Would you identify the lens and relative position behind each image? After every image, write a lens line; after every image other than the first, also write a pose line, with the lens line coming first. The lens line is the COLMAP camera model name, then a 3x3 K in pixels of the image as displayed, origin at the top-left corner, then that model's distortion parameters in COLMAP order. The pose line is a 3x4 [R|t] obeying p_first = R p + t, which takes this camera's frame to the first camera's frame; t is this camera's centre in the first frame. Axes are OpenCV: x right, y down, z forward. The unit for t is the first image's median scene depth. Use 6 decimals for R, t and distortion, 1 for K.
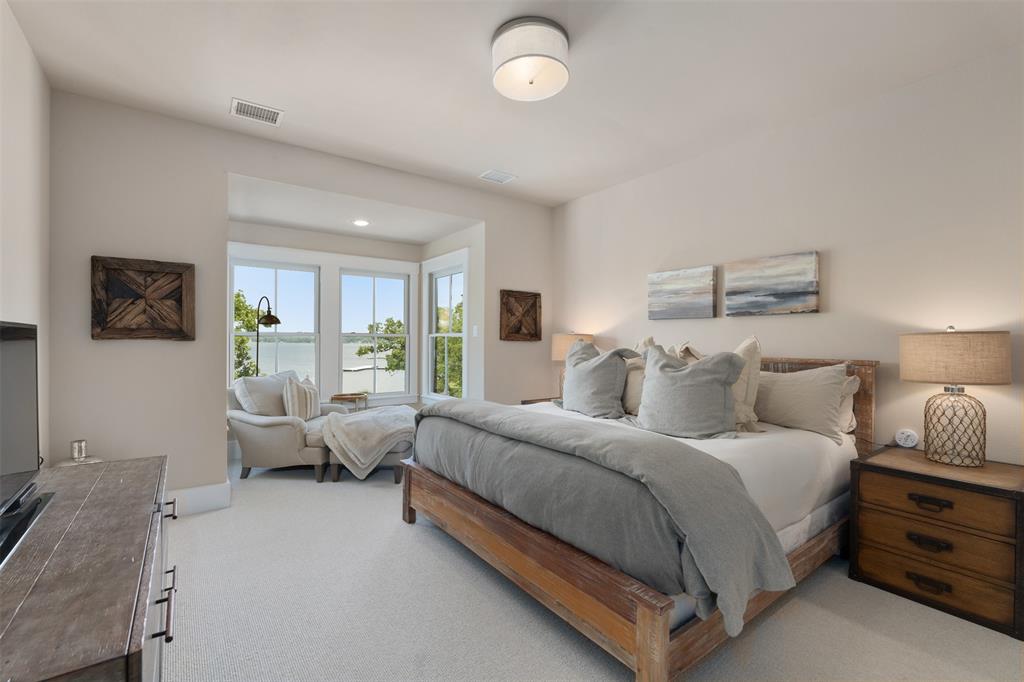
lens RADIAL K [[445.3, 0, 512.1], [0, 445.3, 346.9], [0, 0, 1]] dist [0.005097, 0.000109]
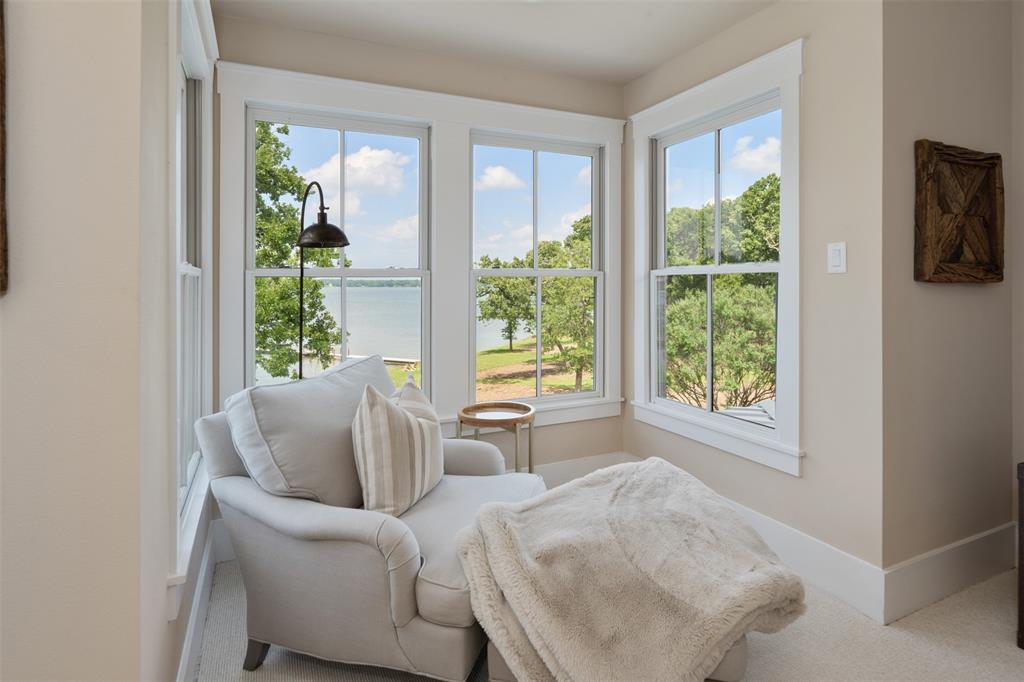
lens RADIAL K [[515.1, 0, 513.0], [0, 515.1, 284.4], [0, 0, 1]] dist [-0.001127, -0.000222]
pose [[0.981022, -0.006624, -0.193782, -0.253101], [0.004328, 0.999915, -0.012272, -0.008807], [0.193847, 0.011200, 0.980968, 0.511298]]
